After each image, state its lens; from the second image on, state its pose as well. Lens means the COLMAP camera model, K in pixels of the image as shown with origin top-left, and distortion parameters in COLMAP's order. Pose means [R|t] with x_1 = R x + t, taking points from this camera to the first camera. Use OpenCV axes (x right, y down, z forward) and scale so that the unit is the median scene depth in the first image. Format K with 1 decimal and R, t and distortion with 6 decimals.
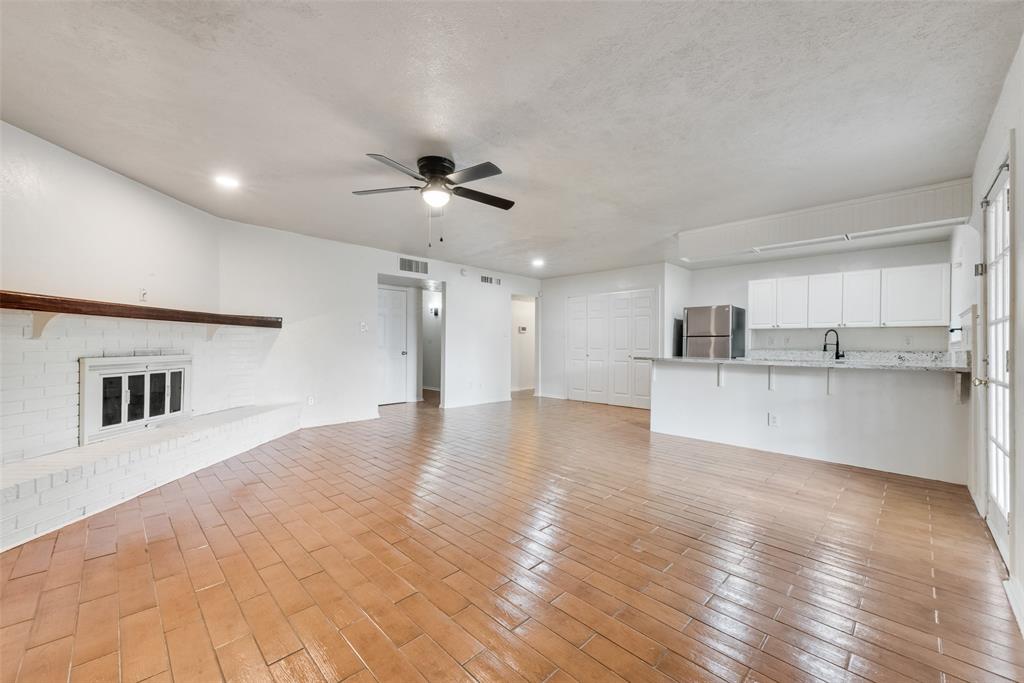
lens RADIAL K [[401.1, 0, 511.4], [0, 401.1, 345.3], [0, 0, 1]] dist [0.010711, -0.001773]
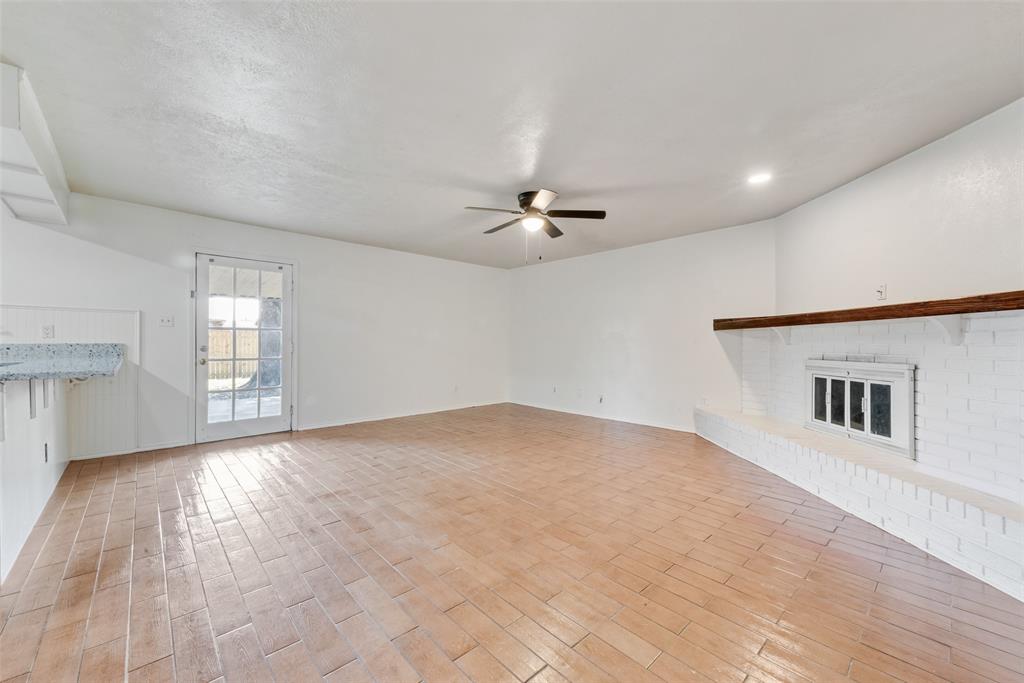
lens RADIAL K [[401.1, 0, 512.4], [0, 401.1, 345.3], [0, 0, 1]] dist [0.010711, -0.001773]
pose [[-0.999279, -0.014524, 0.035092, -0.087671], [-0.014346, 0.999883, 0.005306, -0.002810], [-0.035165, 0.004799, -0.999370, 1.132063]]
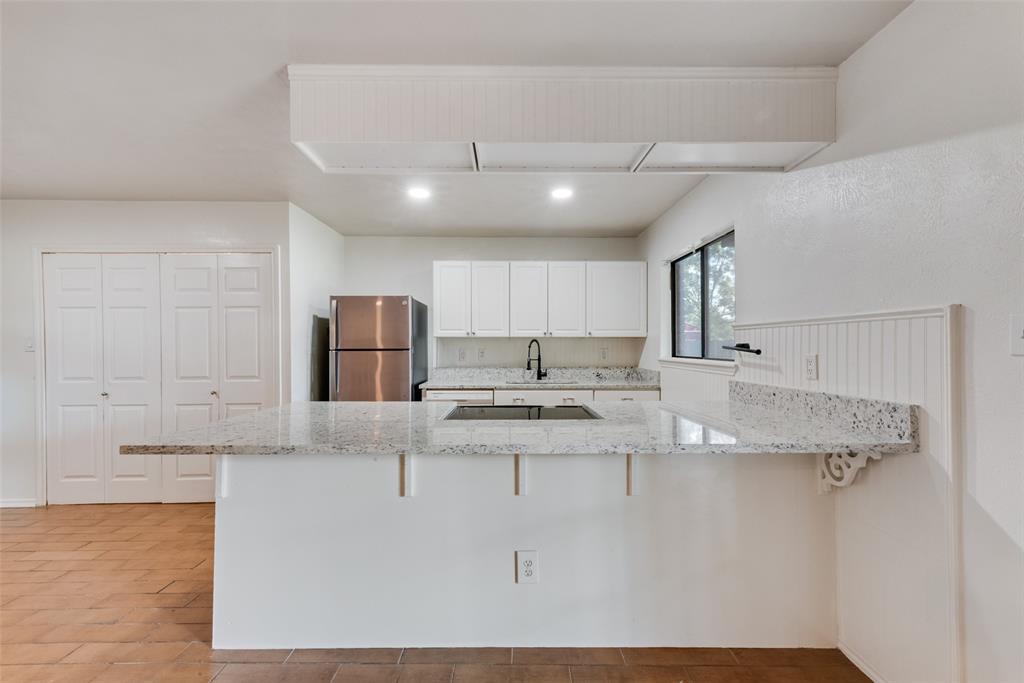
lens RADIAL K [[401.1, 0, 514.2], [0, 401.1, 344.2], [0, 0, 1]] dist [0.010711, -0.001773]
pose [[0.700753, -0.007593, 0.713364, 0.243455], [0.010018, 0.999950, 0.000803, -0.030318], [-0.713334, 0.006584, 0.700794, 0.501131]]
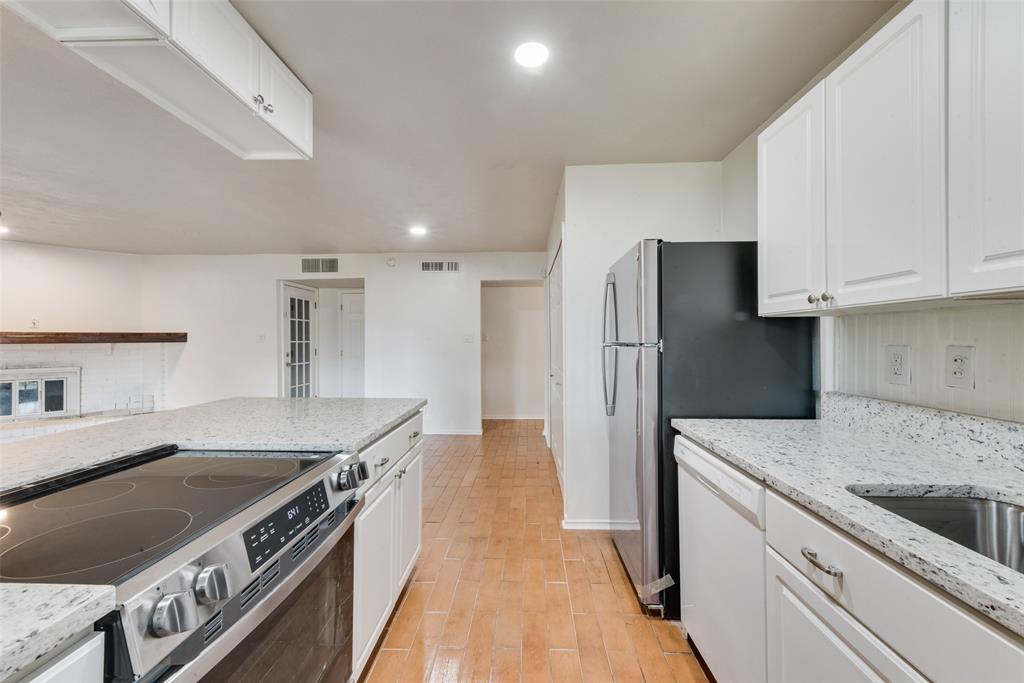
lens RADIAL K [[401.1, 0, 511.9], [0, 401.1, 338.2], [0, 0, 1]] dist [0.010711, -0.001773]
pose [[0.680138, -0.014636, -0.732938, 0.718056], [0.010698, 0.999892, -0.010040, -0.026617], [0.733006, -0.001012, 0.680221, 0.746566]]
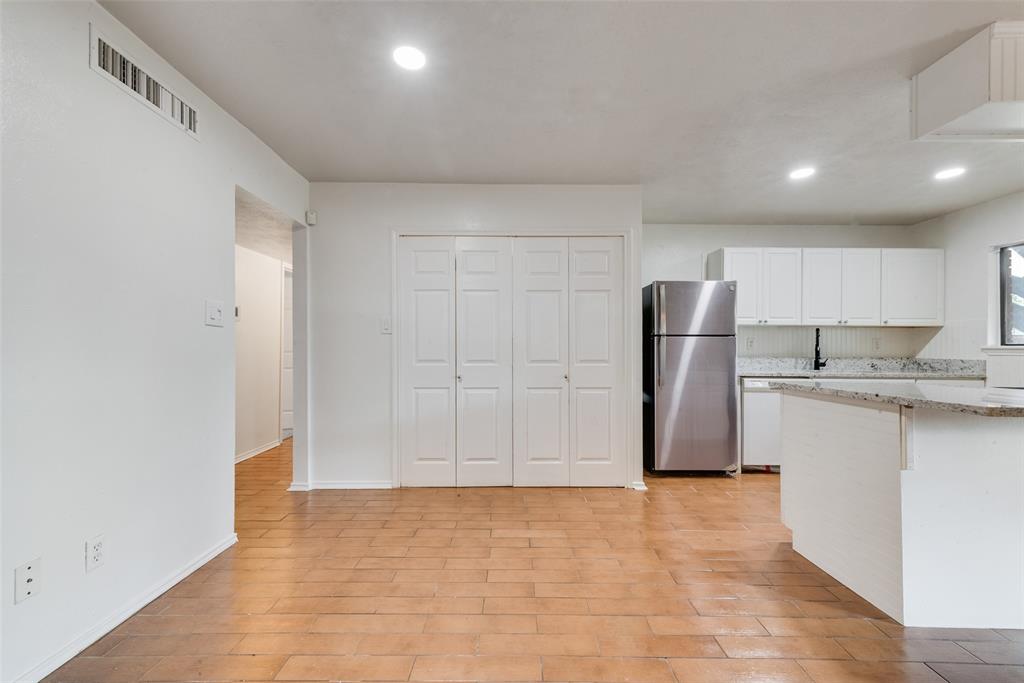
lens RADIAL K [[401.1, 0, 512.9], [0, 401.1, 345.1], [0, 0, 1]] dist [0.010711, -0.001773]
pose [[0.708366, -0.001024, 0.705845, -0.086992], [0.003136, 0.999994, -0.001697, -0.009841], [-0.705839, 0.003416, 0.708364, 0.844253]]
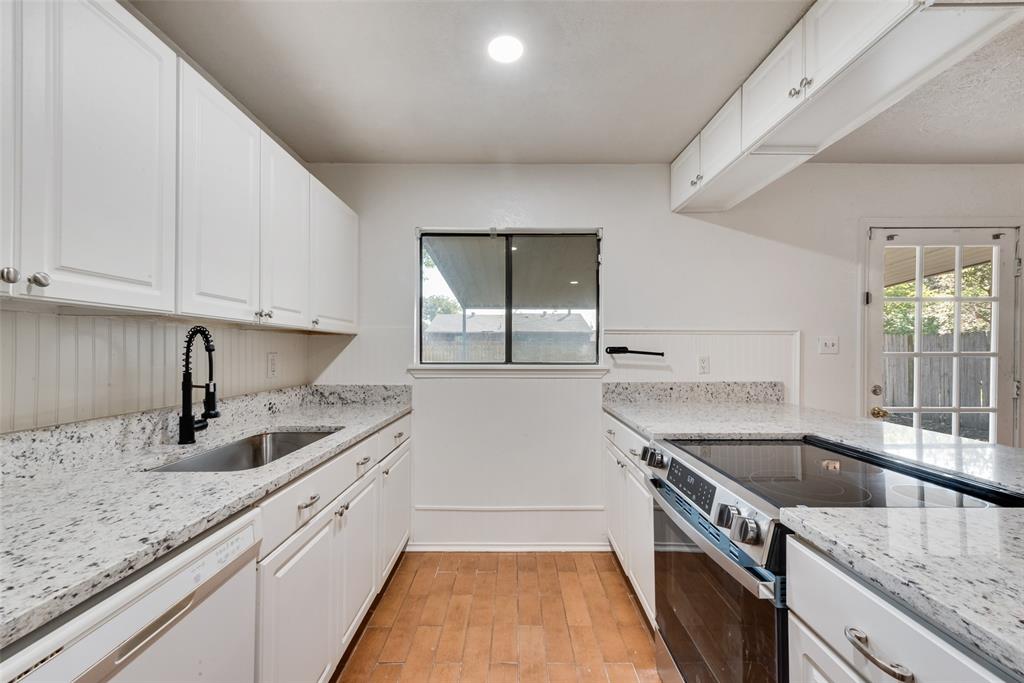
lens RADIAL K [[401.1, 0, 507.7], [0, 401.1, 346.7], [0, 0, 1]] dist [0.010711, -0.001773]
pose [[-0.698970, -0.004103, 0.715139, 0.462856], [-0.007162, 0.999974, -0.001263, -0.027258], [-0.715115, -0.006005, -0.698981, 1.001120]]
